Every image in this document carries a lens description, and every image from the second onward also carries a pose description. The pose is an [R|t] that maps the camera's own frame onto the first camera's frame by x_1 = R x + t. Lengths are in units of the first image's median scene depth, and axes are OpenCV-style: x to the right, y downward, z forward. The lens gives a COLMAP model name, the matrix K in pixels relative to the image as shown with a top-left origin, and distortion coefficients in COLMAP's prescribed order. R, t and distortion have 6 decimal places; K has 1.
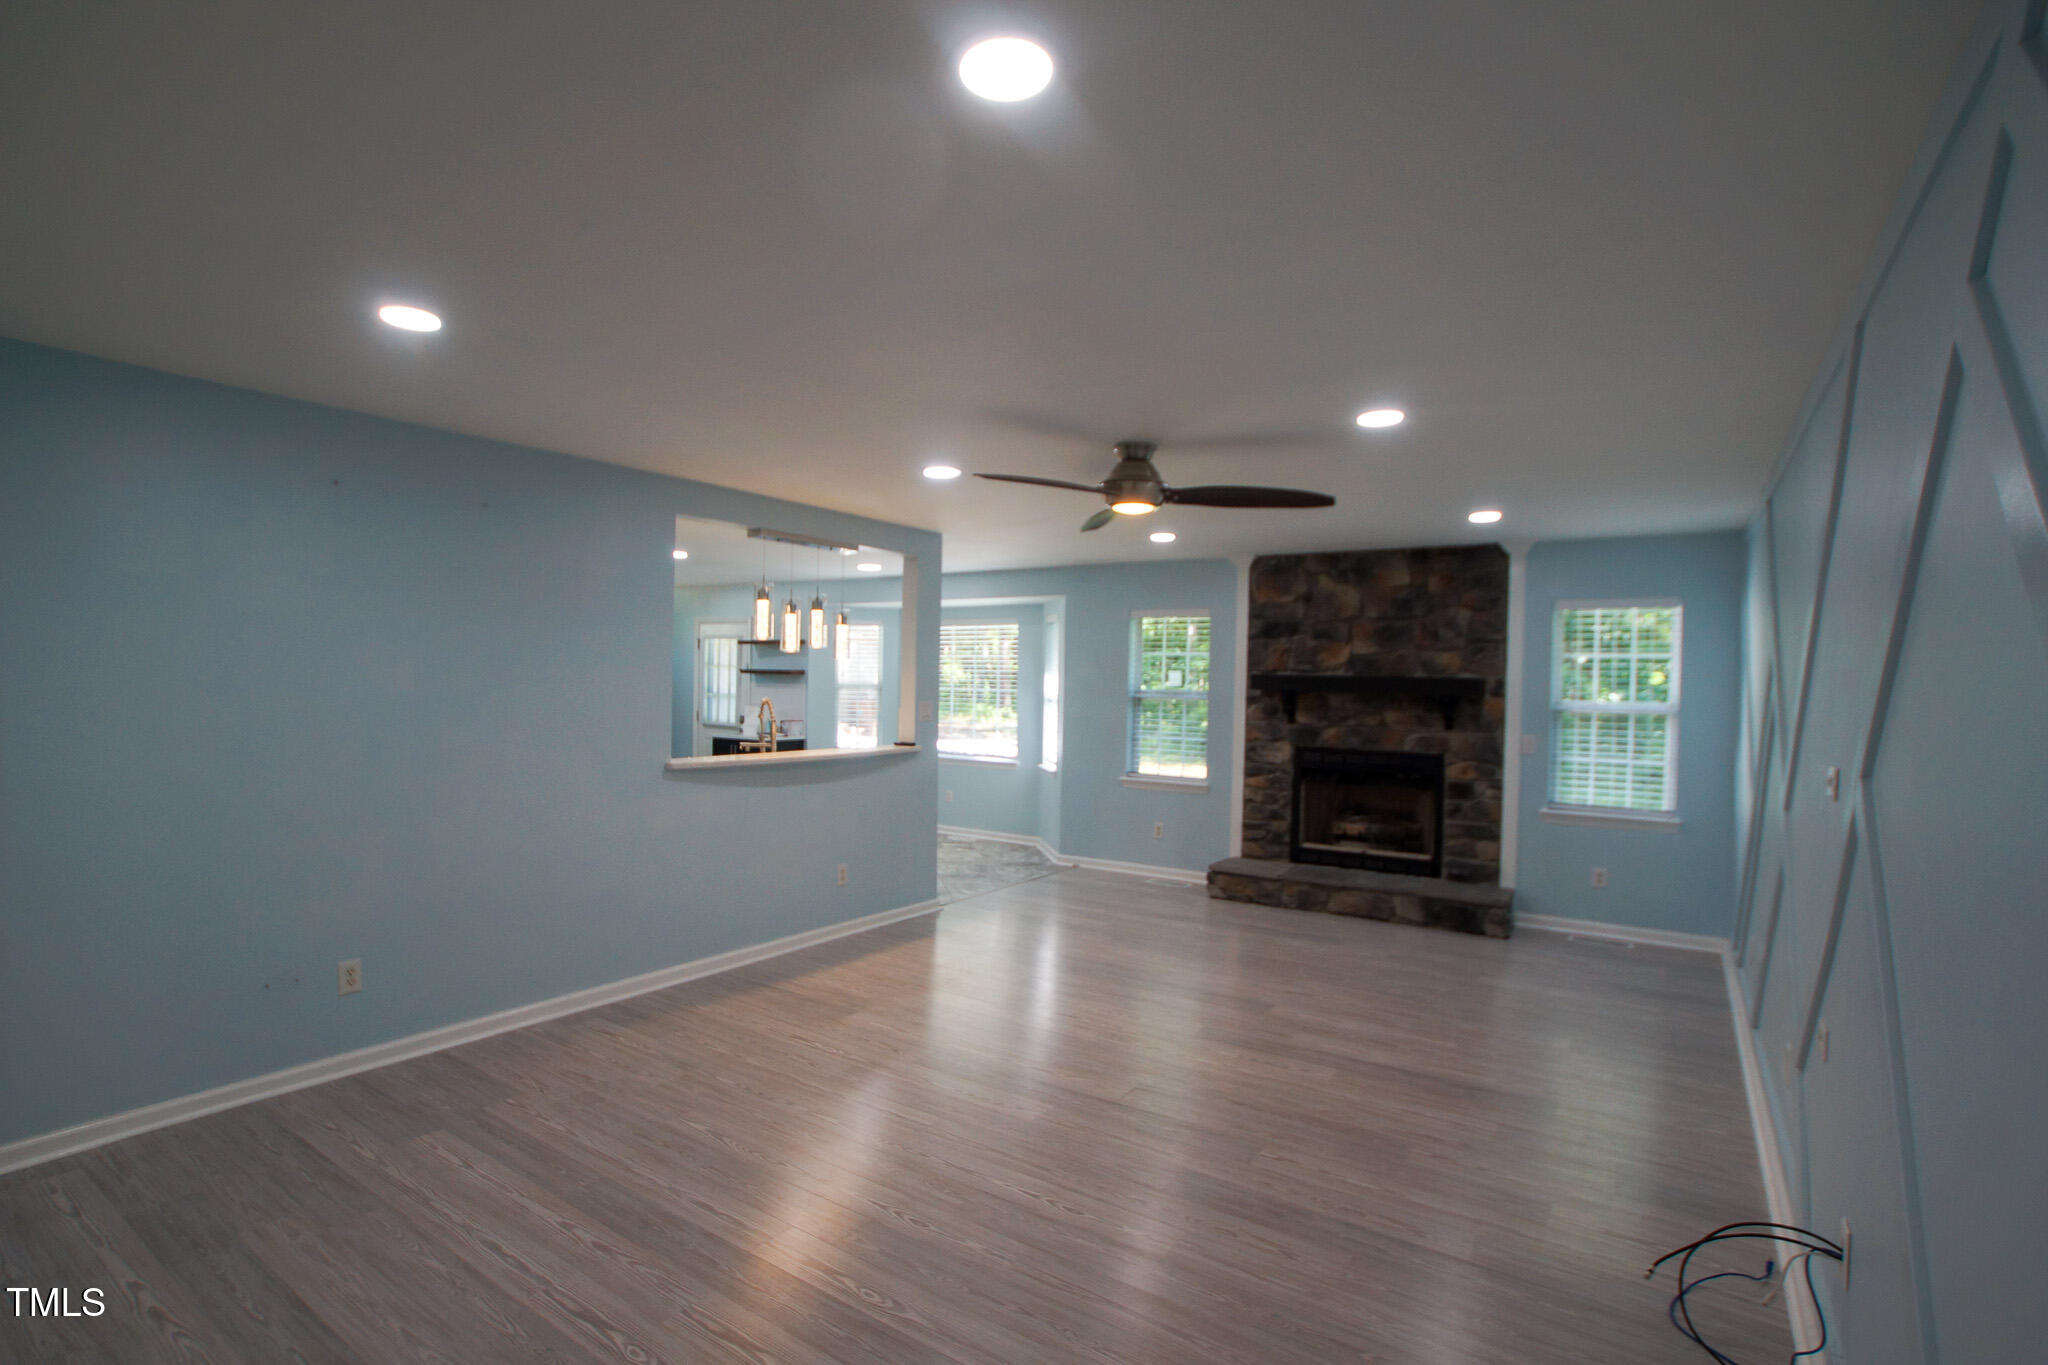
lens RADIAL K [[979.8, 0, 997.4], [0, 979.8, 692.4], [0, 0, 1]] dist [-0.064425, 0.026201]
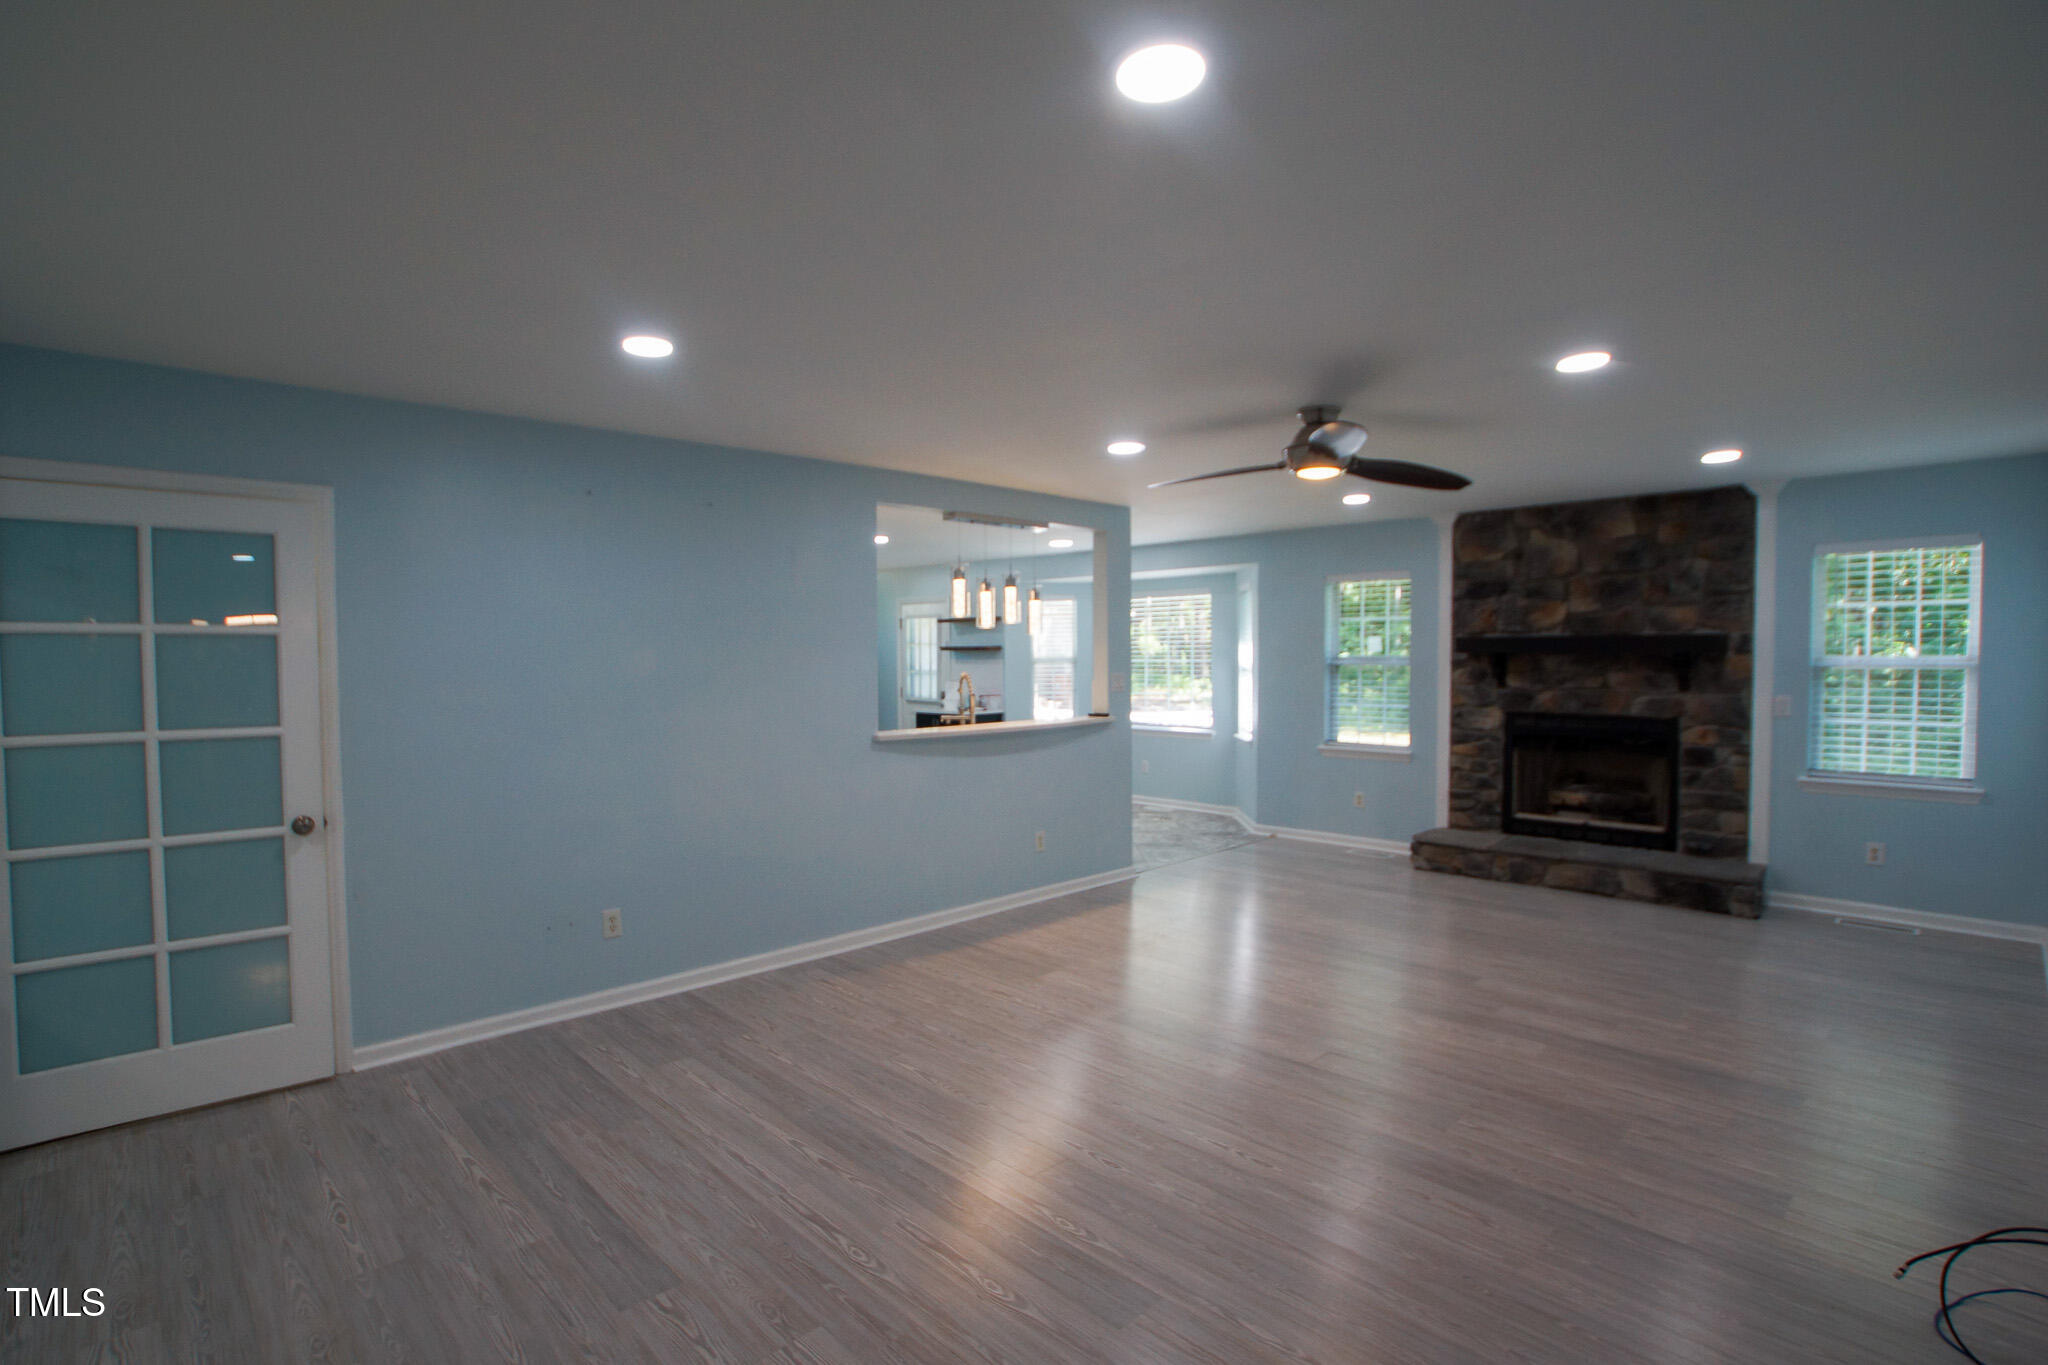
lens RADIAL K [[979.8, 0, 980.0], [0, 979.8, 683.8], [0, 0, 1]] dist [-0.064425, 0.026201]
pose [[0.975978, -0.019805, -0.216969, 0.009789], [0.023590, 0.999611, 0.014870, 0.002451], [0.216590, -0.019631, 0.976065, -0.030762]]
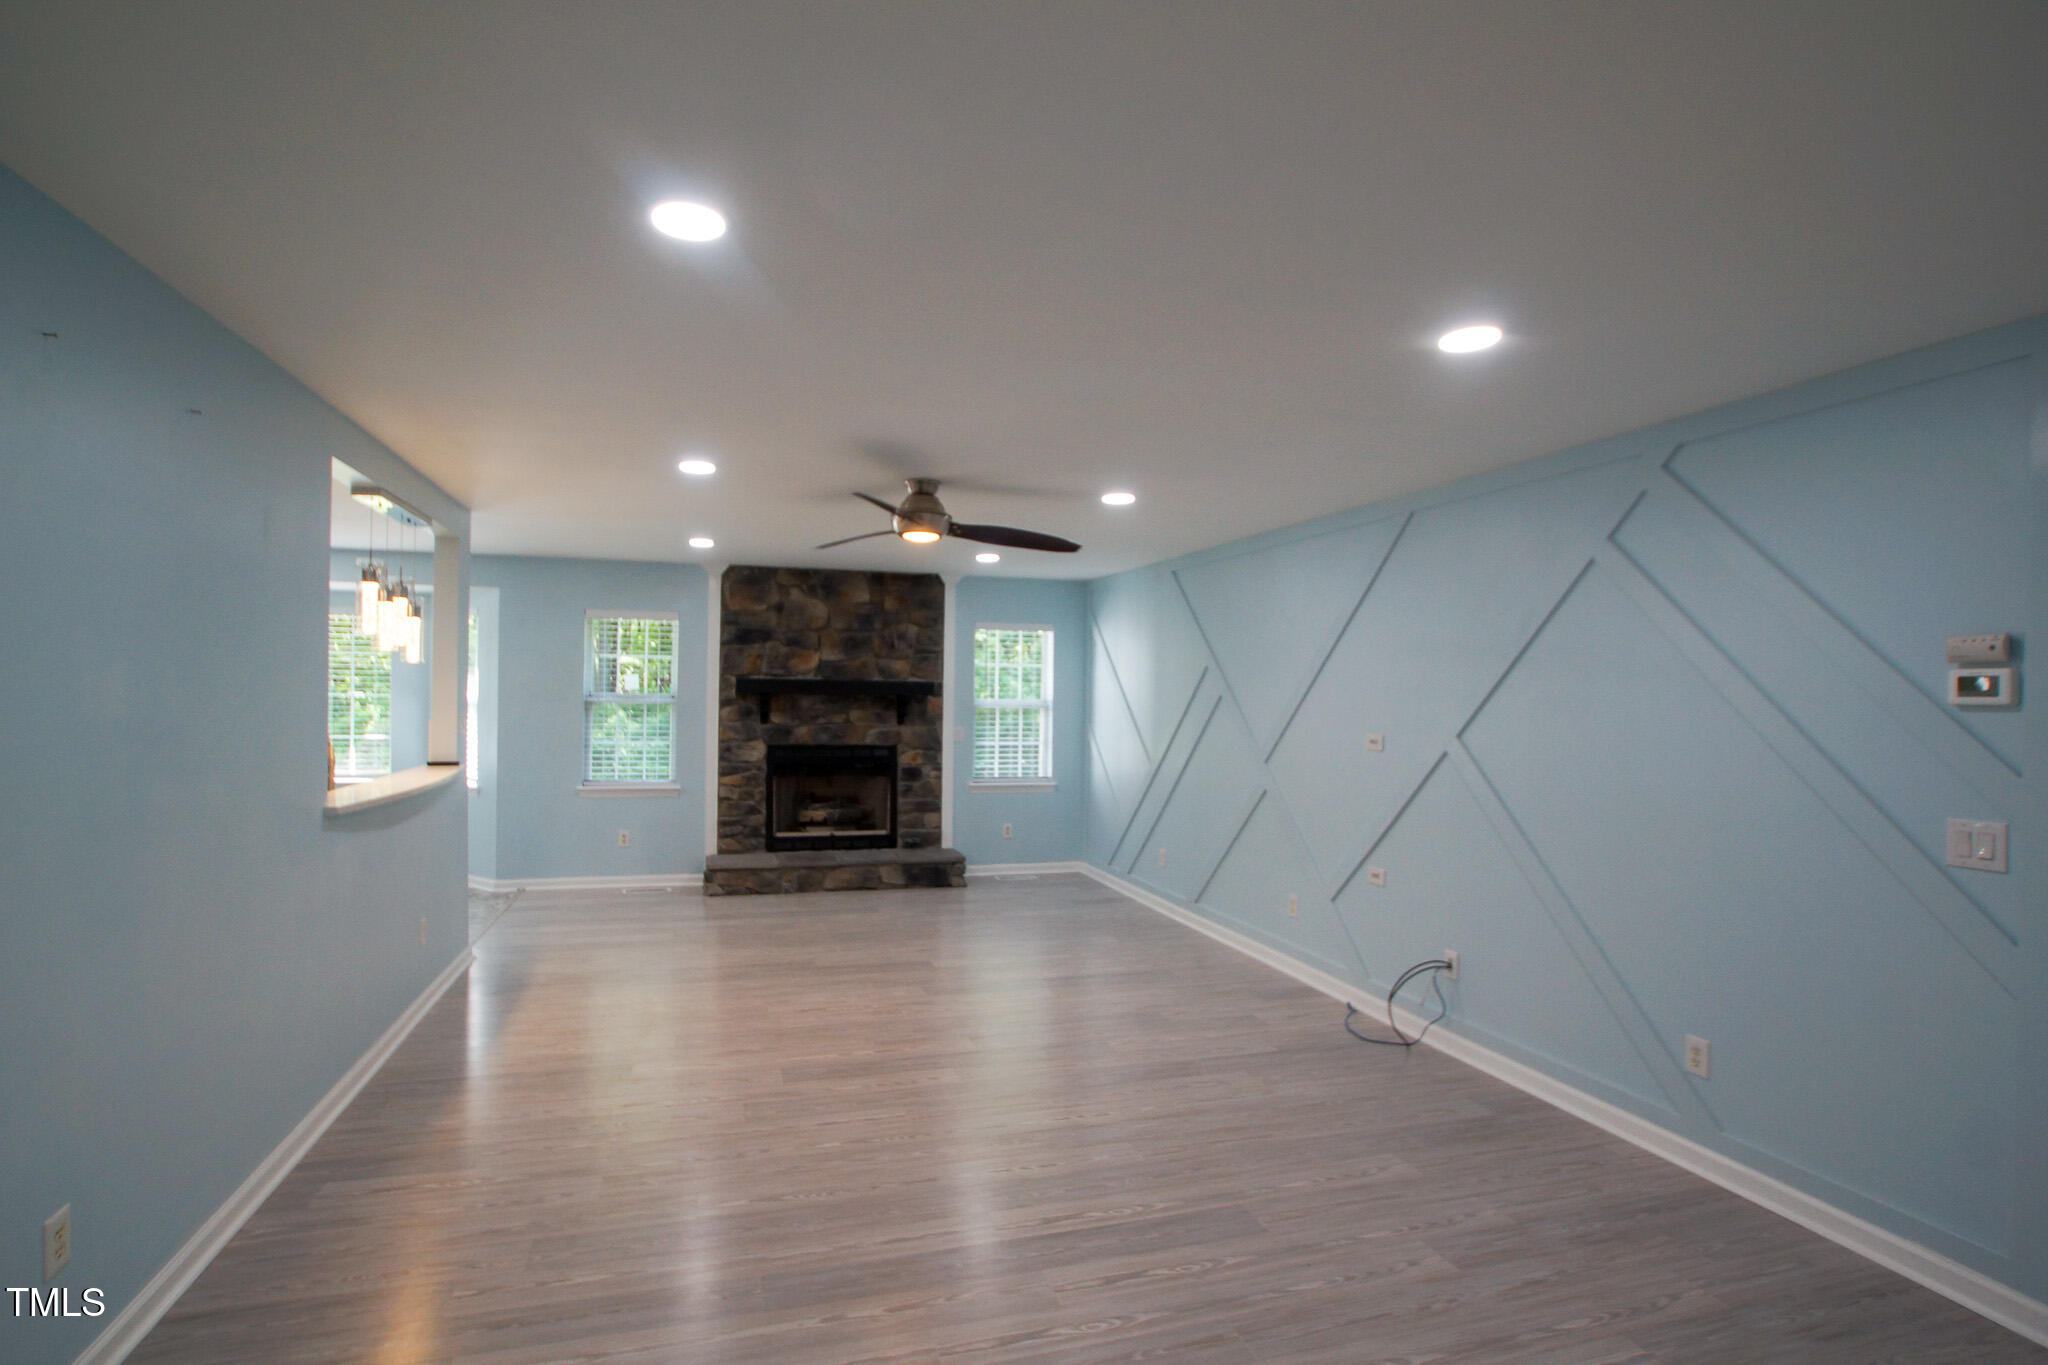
lens RADIAL K [[979.8, 0, 991.6], [0, 979.8, 687.5], [0, 0, 1]] dist [-0.064425, 0.026201]
pose [[0.645198, -0.005579, 0.763995, -0.401587], [0.007002, 0.999975, 0.001389, -0.008426], [-0.763983, 0.004453, 0.645221, 0.124508]]
